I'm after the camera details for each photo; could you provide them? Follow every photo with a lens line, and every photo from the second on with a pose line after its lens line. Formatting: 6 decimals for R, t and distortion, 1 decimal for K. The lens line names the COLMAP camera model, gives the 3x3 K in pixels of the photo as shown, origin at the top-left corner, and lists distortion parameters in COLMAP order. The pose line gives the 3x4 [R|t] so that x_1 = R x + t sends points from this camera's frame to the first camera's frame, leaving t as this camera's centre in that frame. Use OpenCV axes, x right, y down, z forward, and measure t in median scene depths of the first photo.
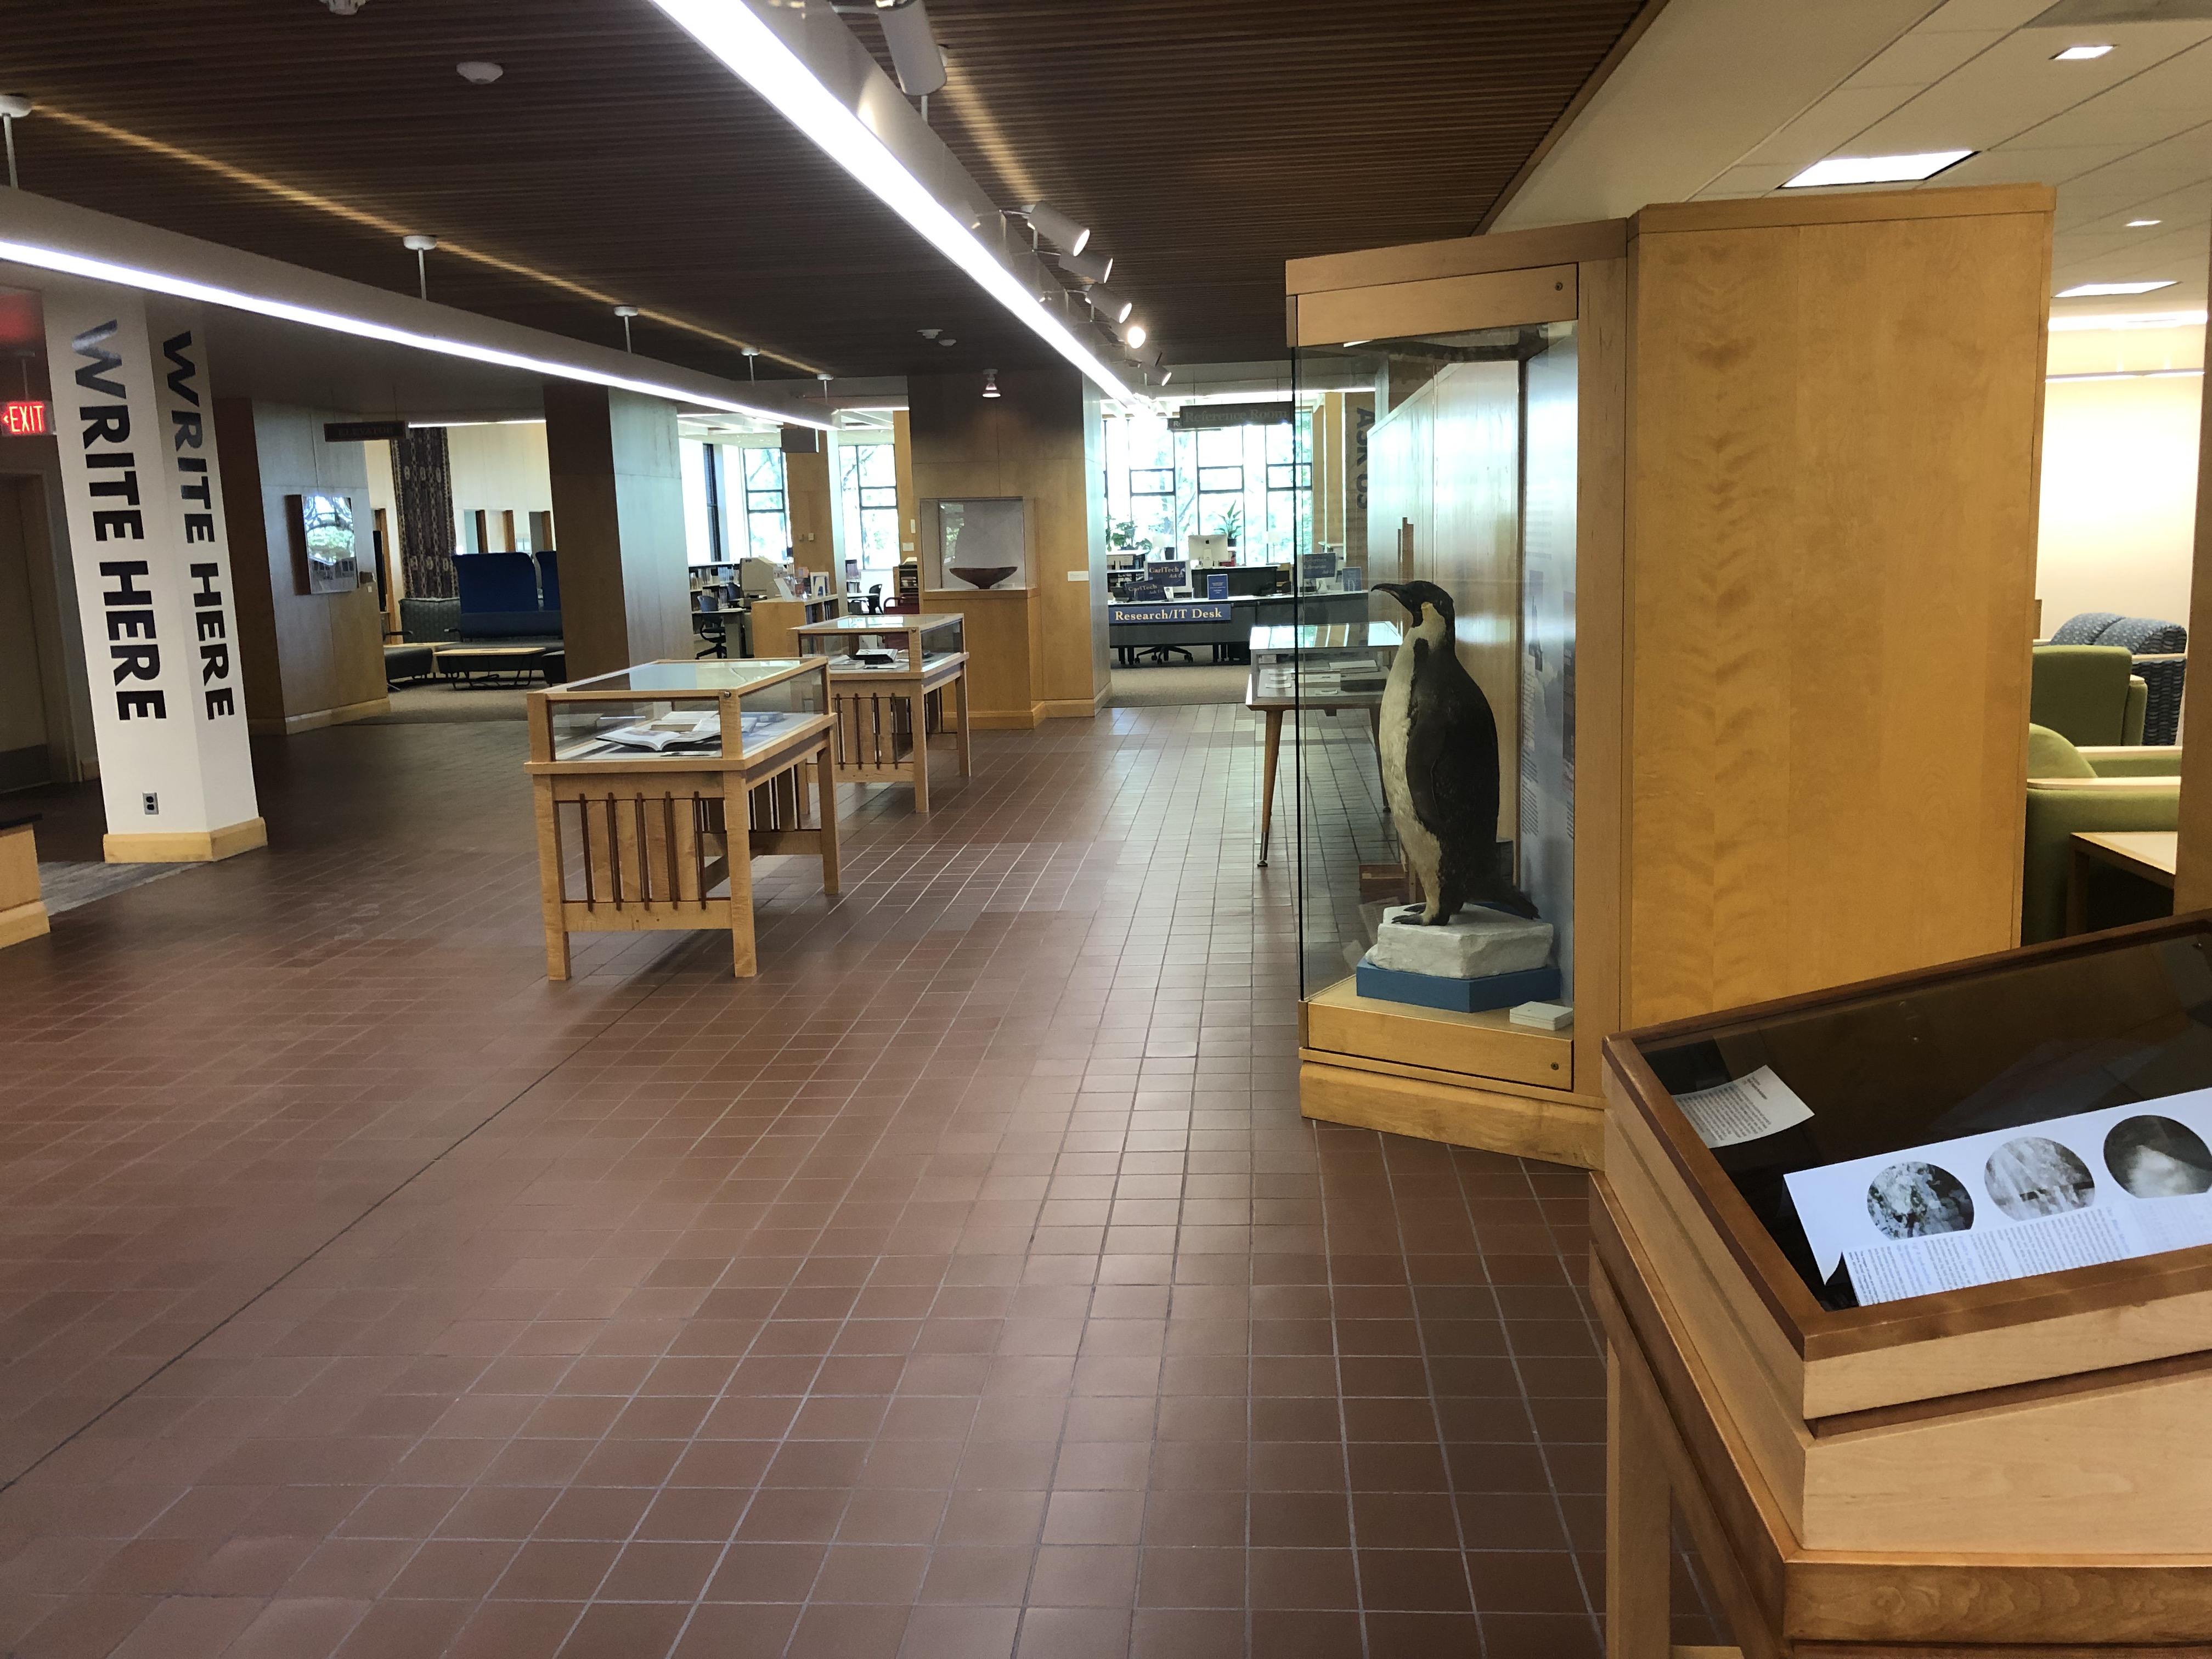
lens RADIAL K [[1806.2, 0, 1131.3], [0, 1806.2, 886.7], [0, 0, 1]] dist [-0.038762, -0.011445]
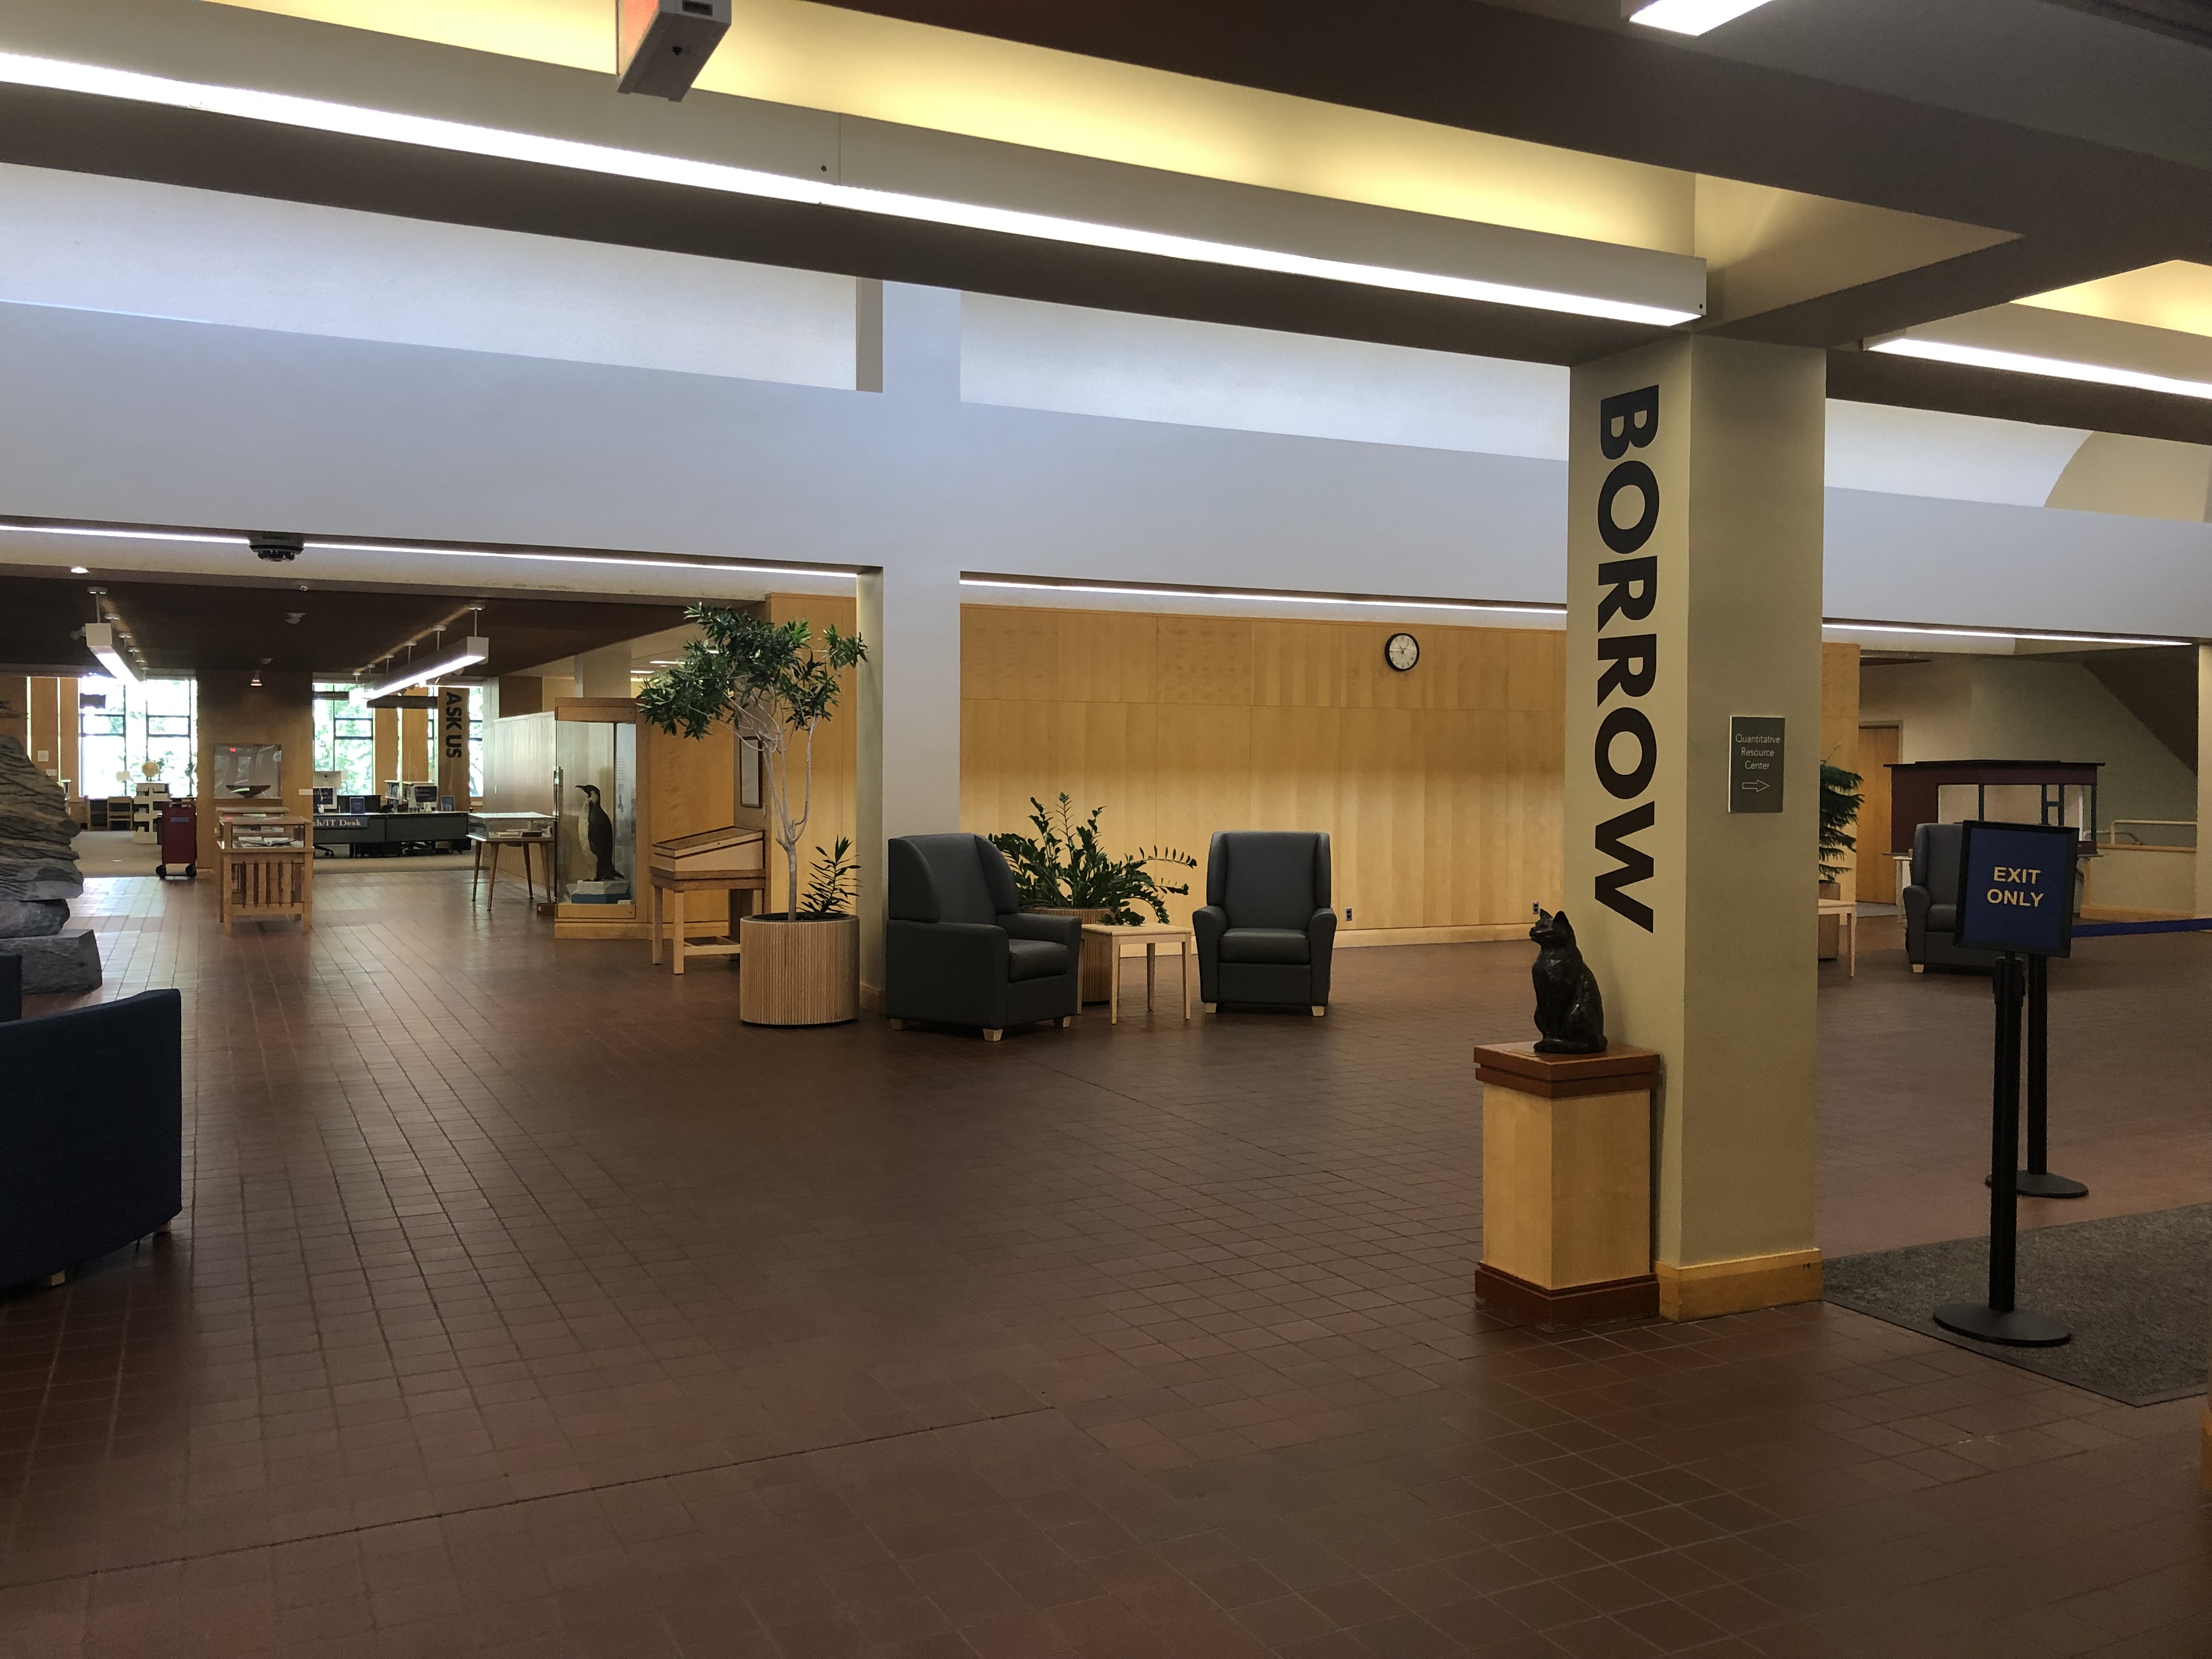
lens RADIAL K [[1838.6, 0, 1106.0], [0, 1838.6, 829.5], [0, 0, 1]] dist [0.000973, -0.006594]
pose [[0.864772, 0.015709, 0.501919, -0.240395], [0.068653, 0.986427, -0.149156, 0.163701], [-0.497450, 0.163444, 0.851956, -0.799854]]
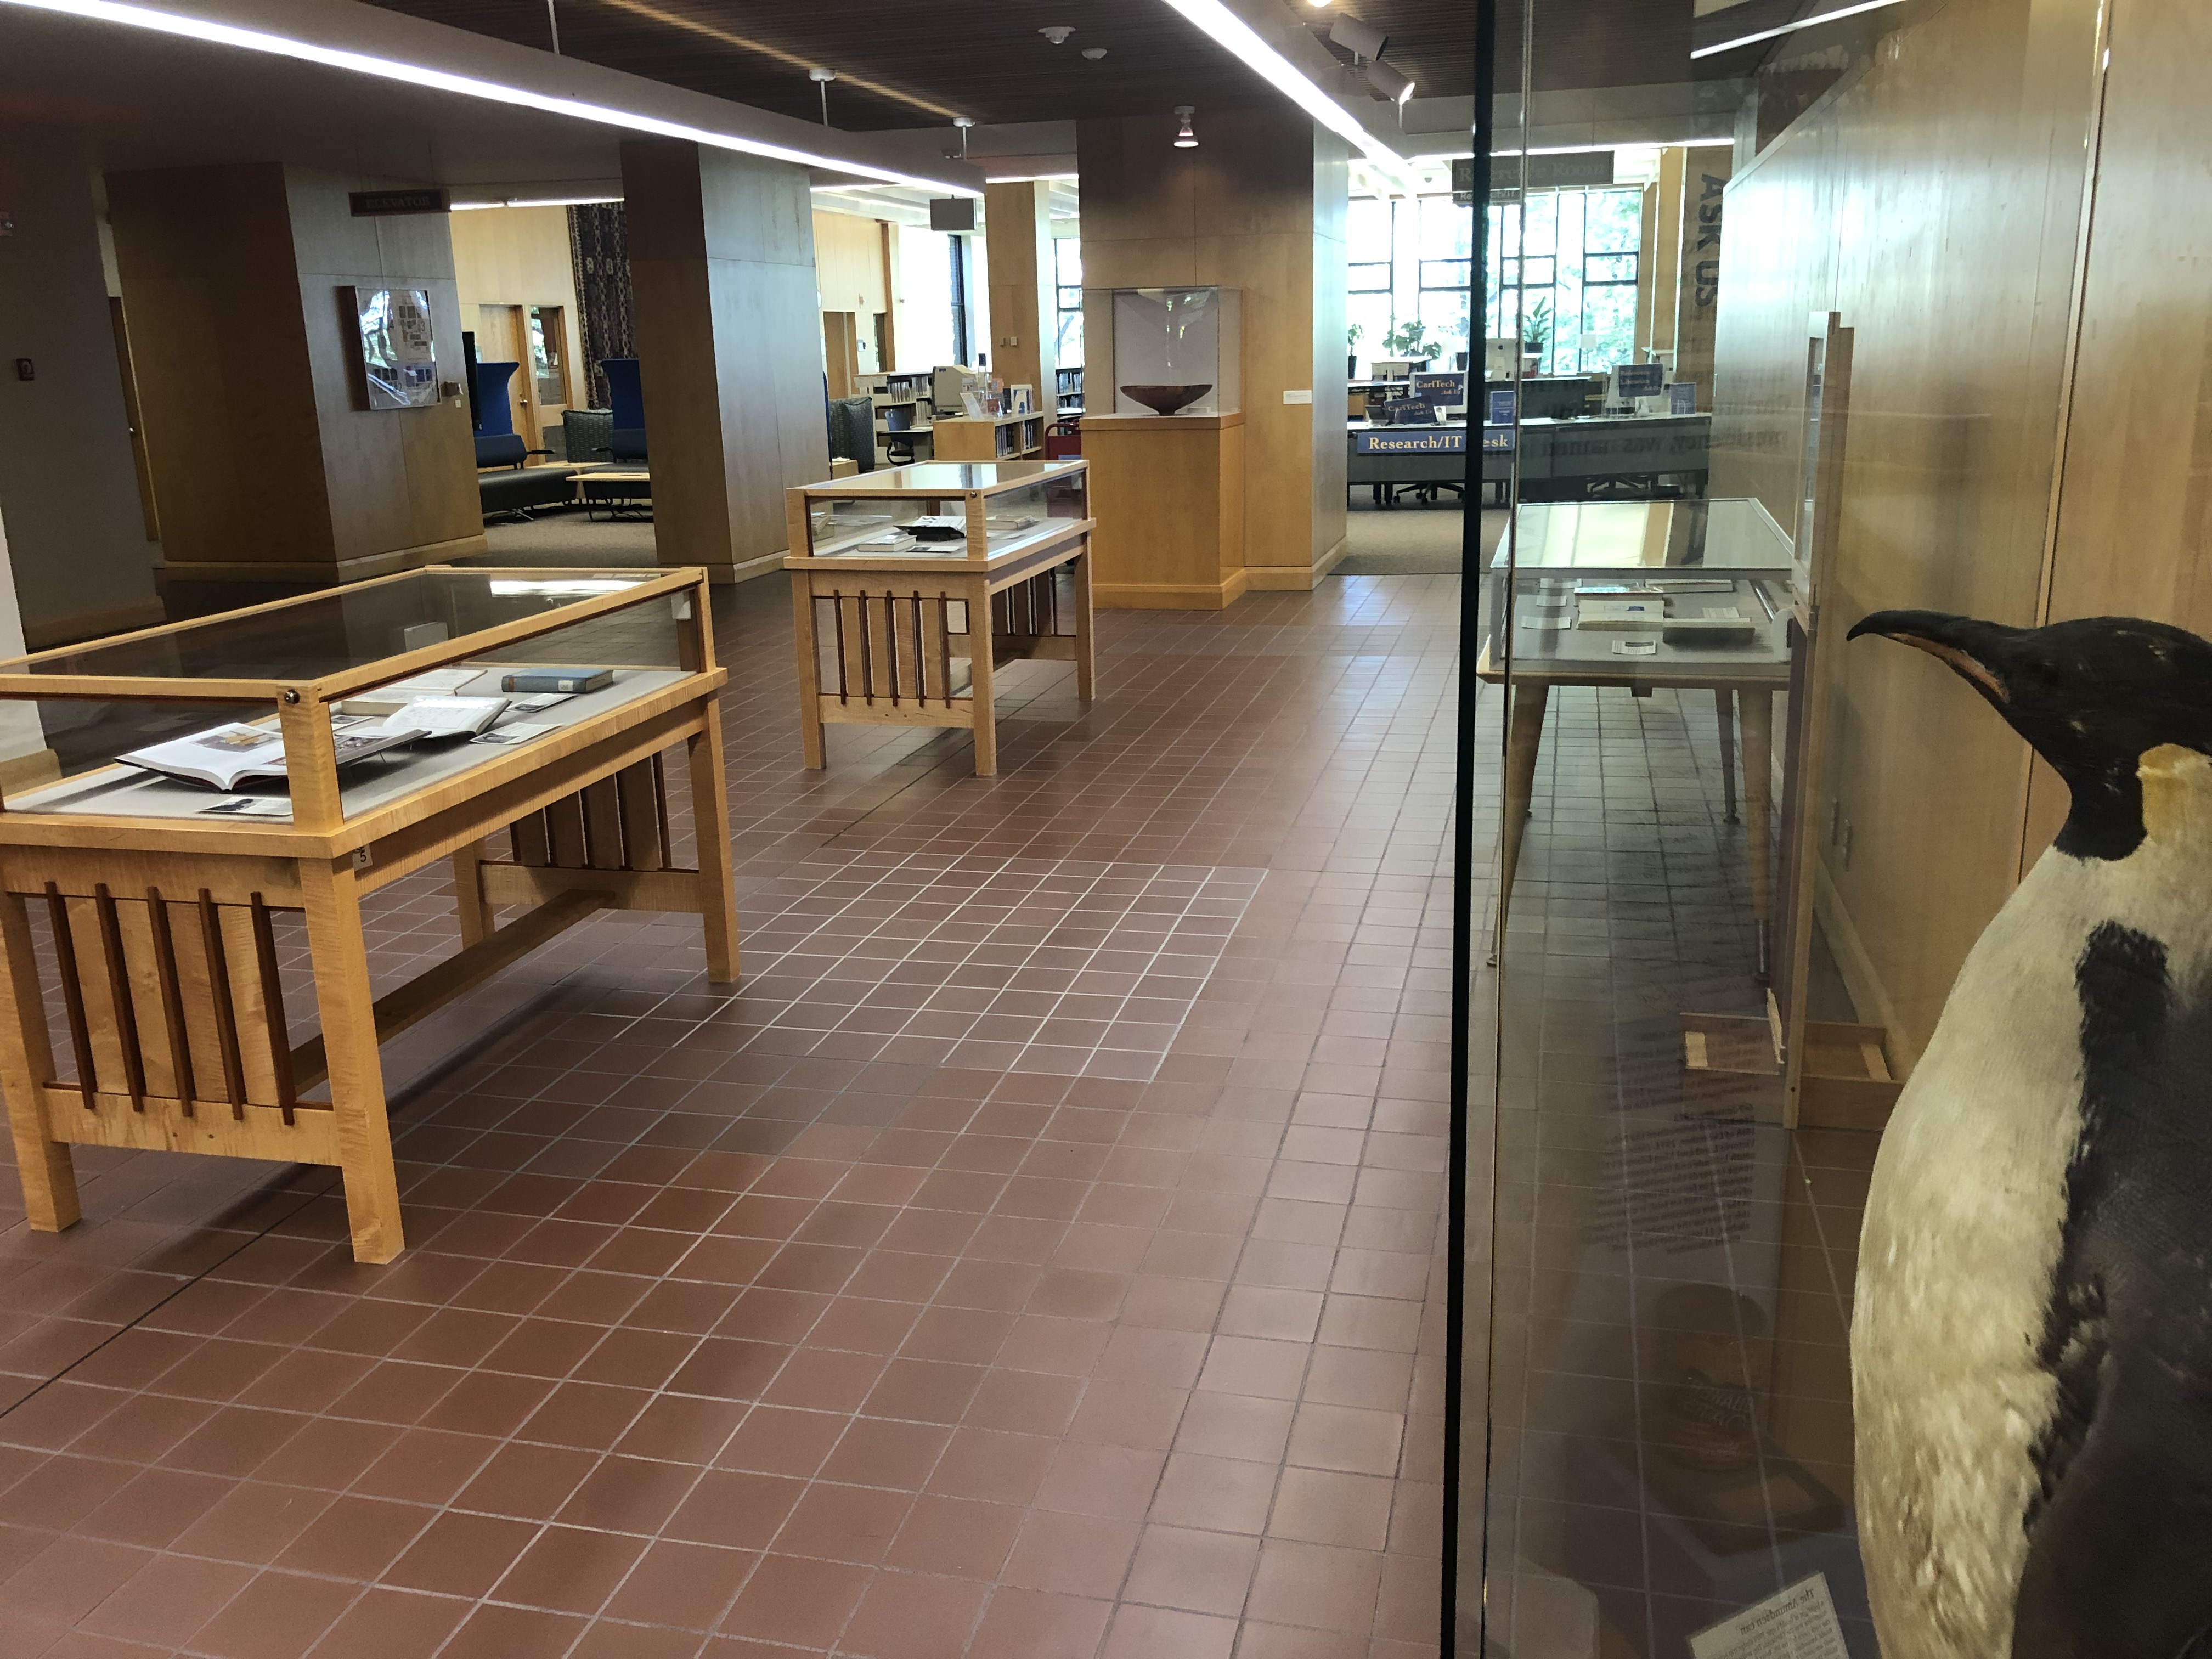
lens RADIAL K [[1838.6, 0, 1106.0], [0, 1838.6, 829.5], [0, 0, 1]] dist [0.000973, -0.006594]
pose [[0.984937, 0.043745, -0.167287, 0.026111], [-0.032140, 0.996925, 0.071461, -0.047557], [0.169899, -0.065008, 0.983315, 0.239043]]
